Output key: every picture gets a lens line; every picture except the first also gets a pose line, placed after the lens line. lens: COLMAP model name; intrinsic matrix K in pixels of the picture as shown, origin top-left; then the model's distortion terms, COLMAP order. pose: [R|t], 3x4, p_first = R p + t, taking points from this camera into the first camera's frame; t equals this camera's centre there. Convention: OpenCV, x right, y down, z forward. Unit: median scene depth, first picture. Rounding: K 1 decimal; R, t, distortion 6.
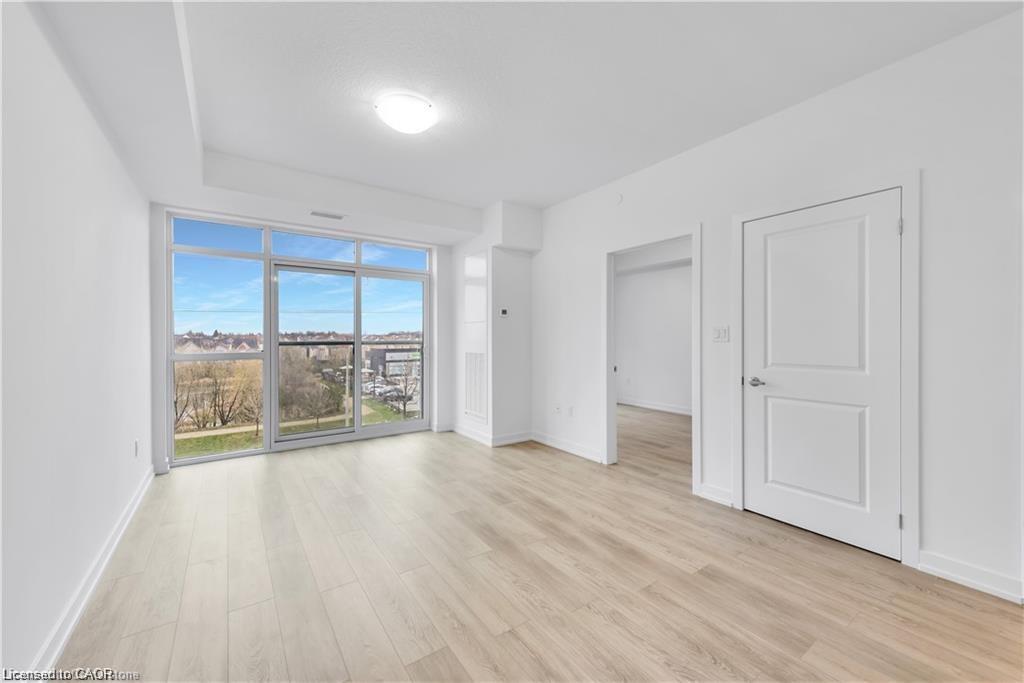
lens RADIAL K [[402.0, 0, 512.5], [0, 402.0, 339.4], [0, 0, 1]] dist [0.020961, -0.007085]
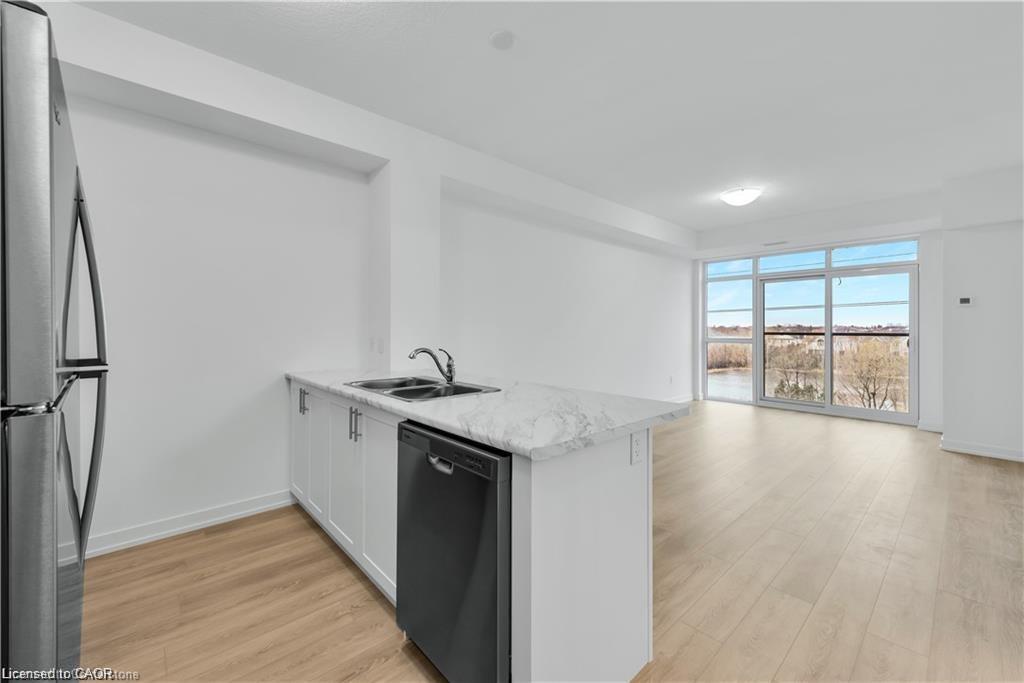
lens RADIAL K [[404.1, 0, 510.9], [0, 404.1, 332.9], [0, 0, 1]] dist [0.012382, -0.000099]
pose [[0.111220, 0.010920, -0.993736, 0.712332], [-0.007413, 0.999921, 0.010159, 0.000552], [0.993768, 0.006236, 0.111292, -0.067120]]
